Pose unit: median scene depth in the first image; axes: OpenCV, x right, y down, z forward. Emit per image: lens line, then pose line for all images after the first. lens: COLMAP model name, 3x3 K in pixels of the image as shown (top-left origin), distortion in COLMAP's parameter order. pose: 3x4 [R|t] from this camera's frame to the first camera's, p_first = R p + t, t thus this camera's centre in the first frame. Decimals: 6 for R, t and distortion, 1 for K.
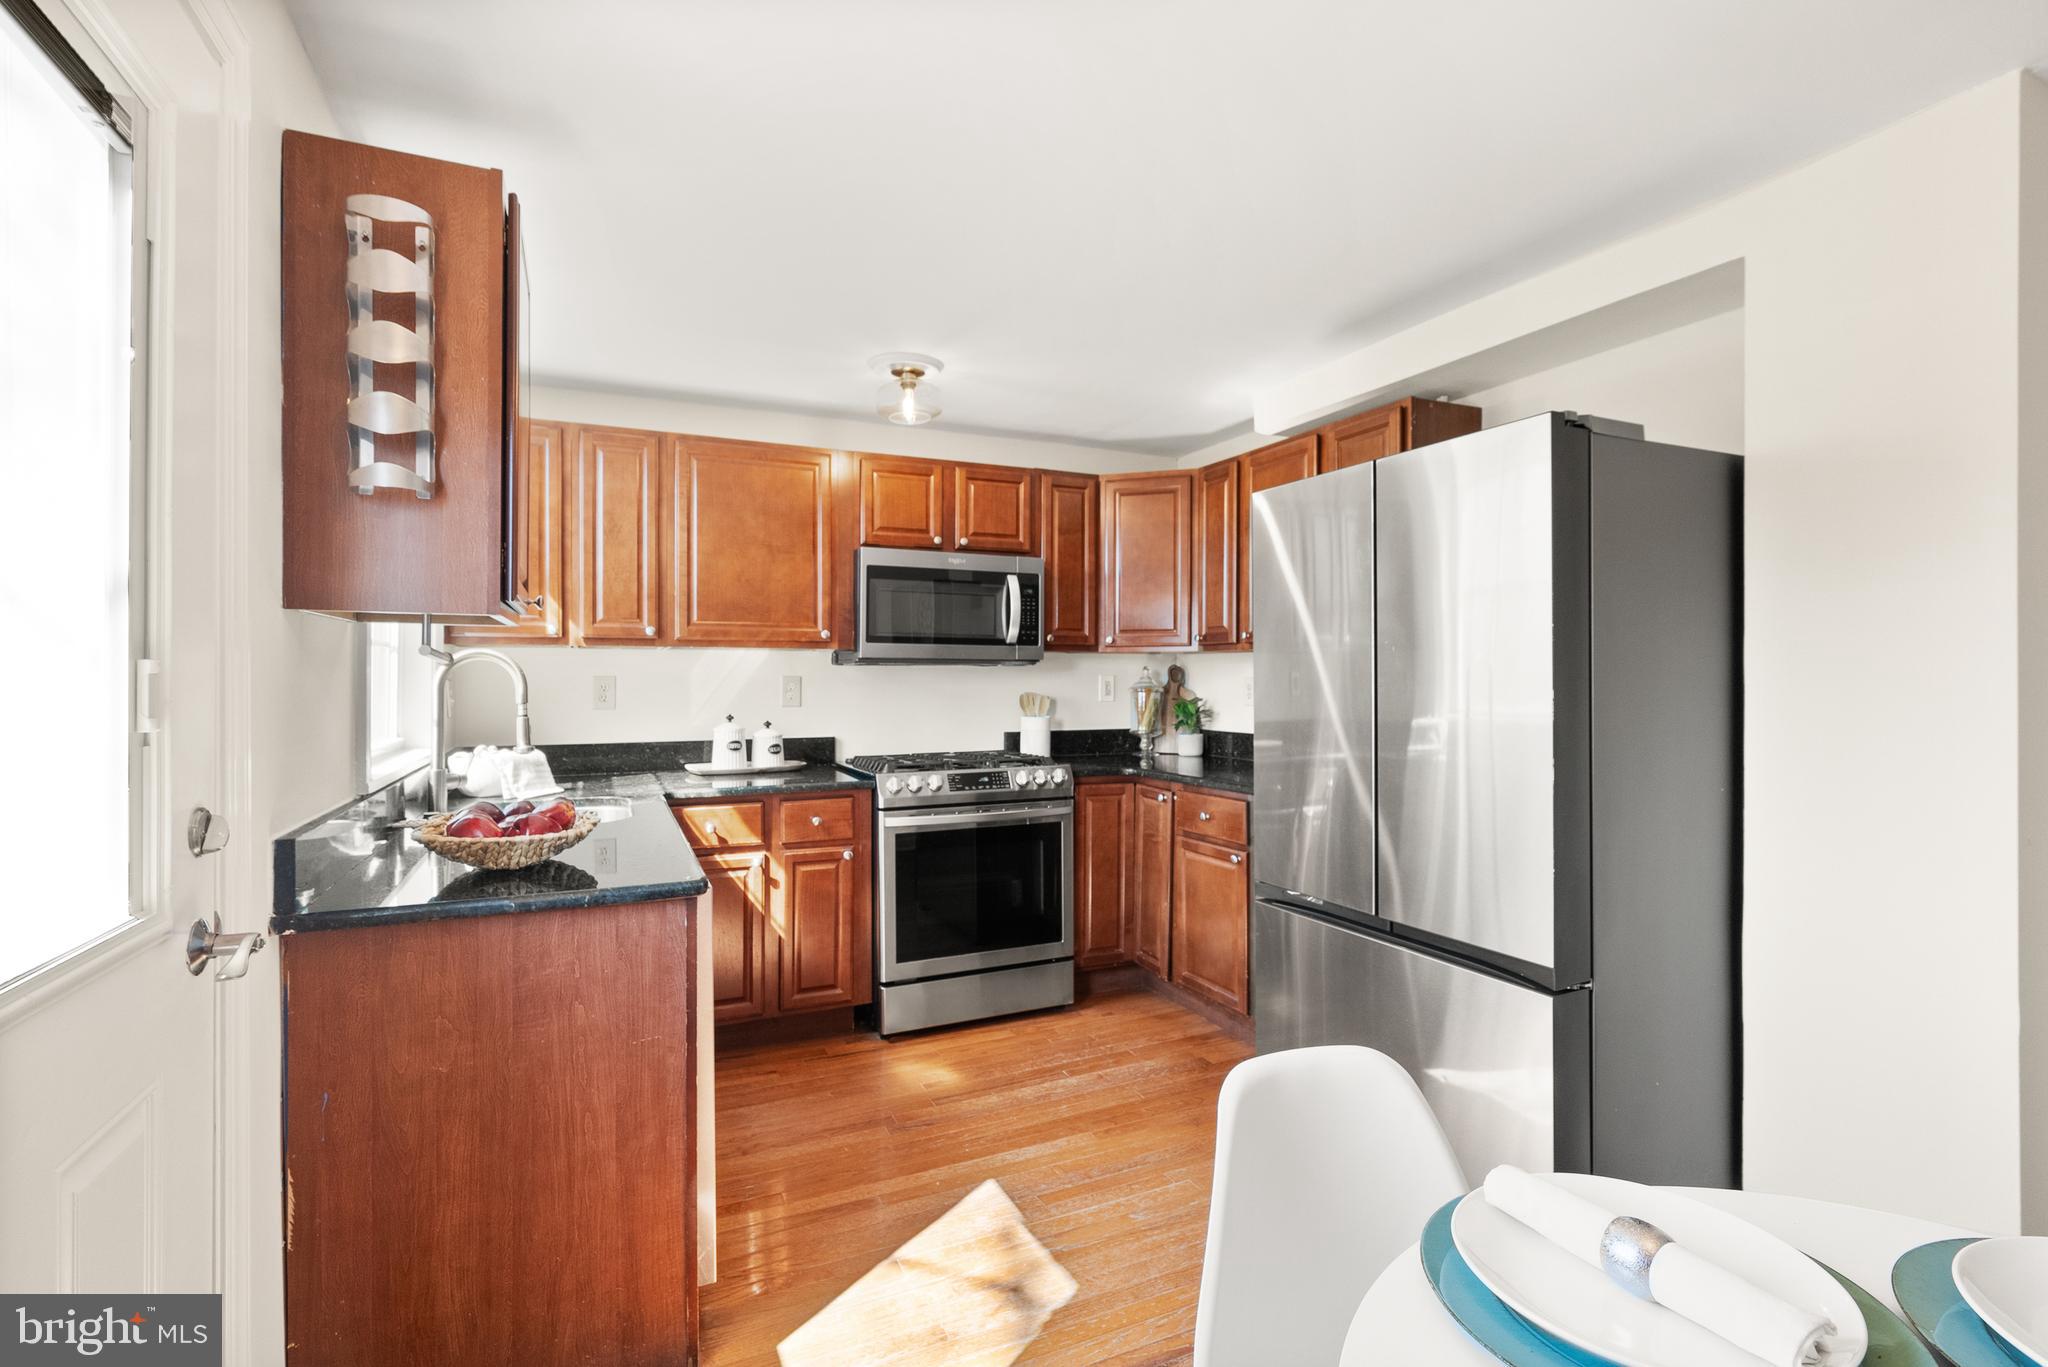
lens RADIAL K [[964.3, 0, 1024.5], [0, 964.3, 676.2], [0, 0, 1]] dist [0.000589, 0.000396]
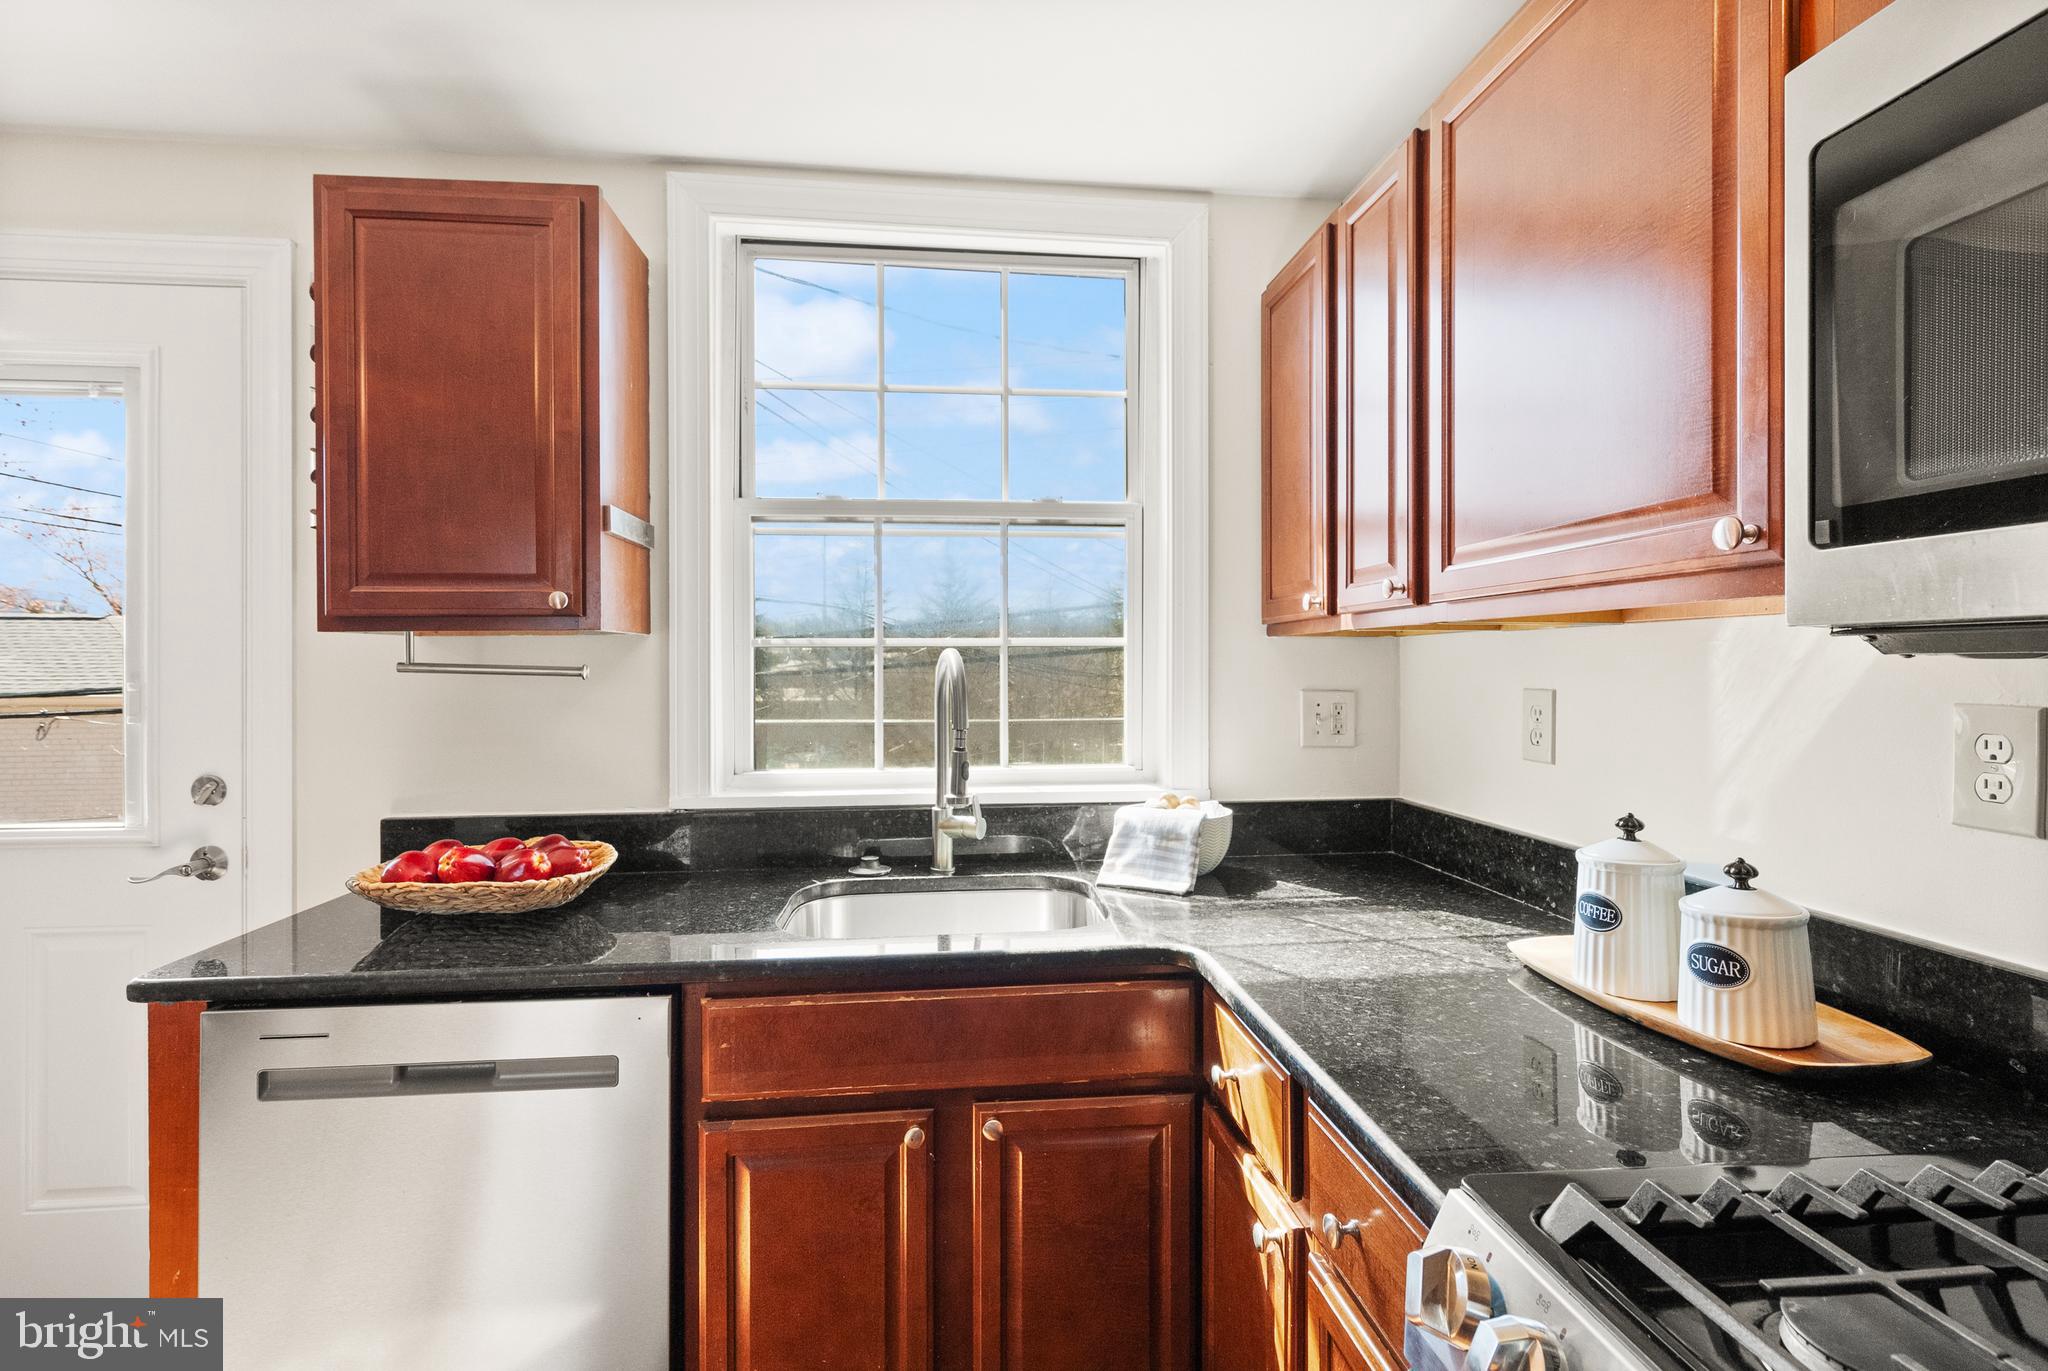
lens RADIAL K [[955.8, 0, 1025.5], [0, 955.8, 672.6], [0, 0, 1]] dist [-0.002900, 0.000807]
pose [[-0.296166, 0.010640, -0.955077, 0.071604], [-0.000517, 0.999936, 0.011300, -0.013982], [0.955136, 0.003840, -0.296142, 0.900634]]
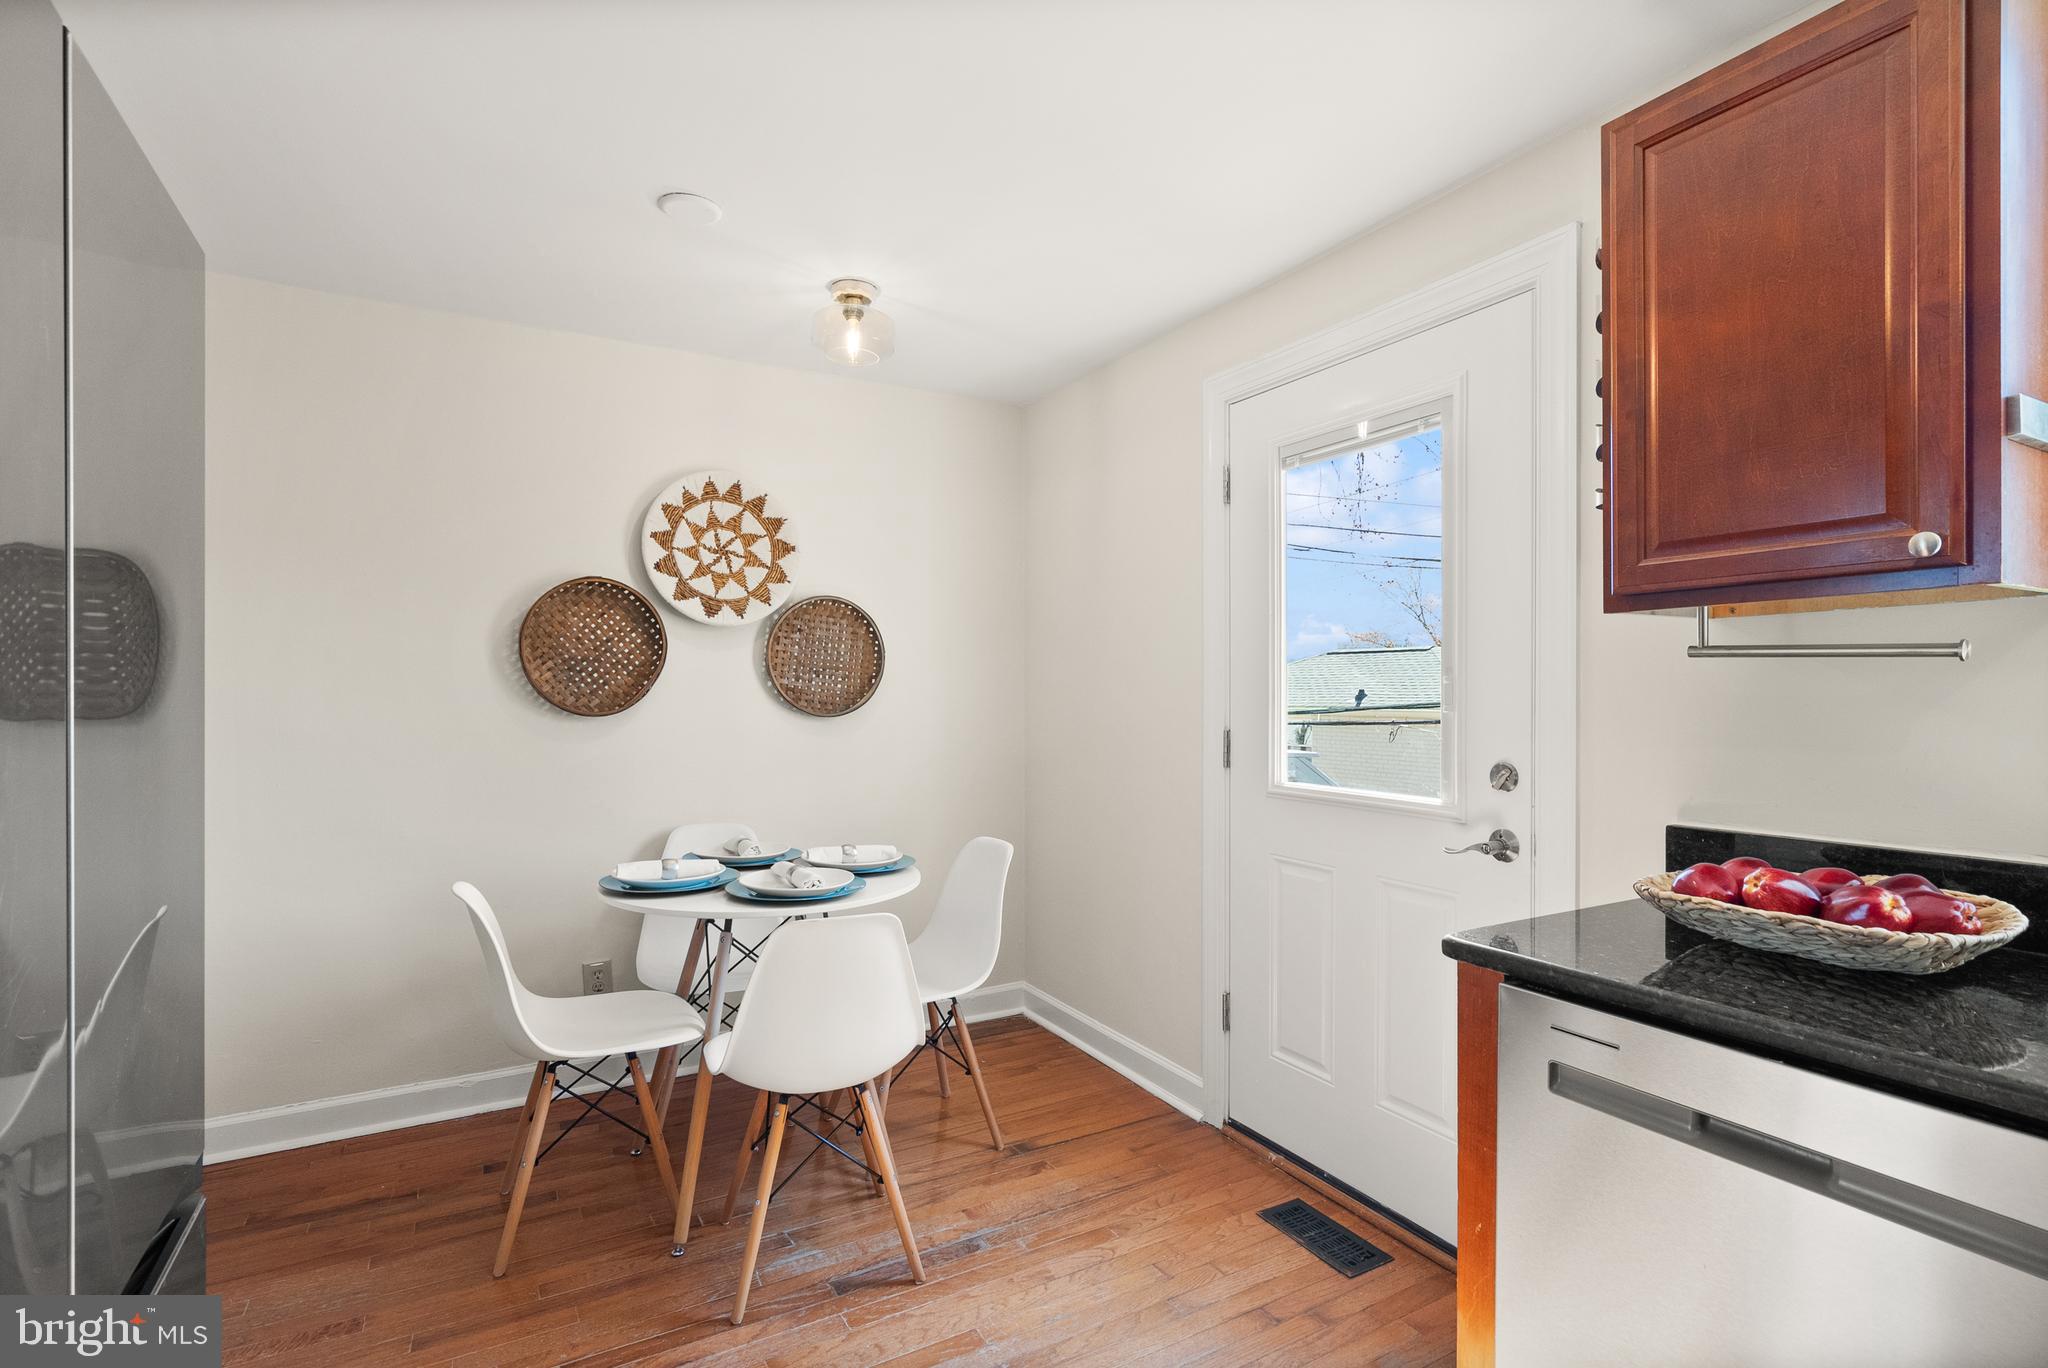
lens RADIAL K [[951.4, 0, 1024.8], [0, 951.4, 689.8], [0, 0, 1]] dist [-0.002946, 0.001291]
pose [[-0.995011, 0.004842, -0.099648, 0.040181], [0.004958, 0.999987, -0.000921, 0.004412], [0.099643, -0.001410, -0.995022, 0.845431]]
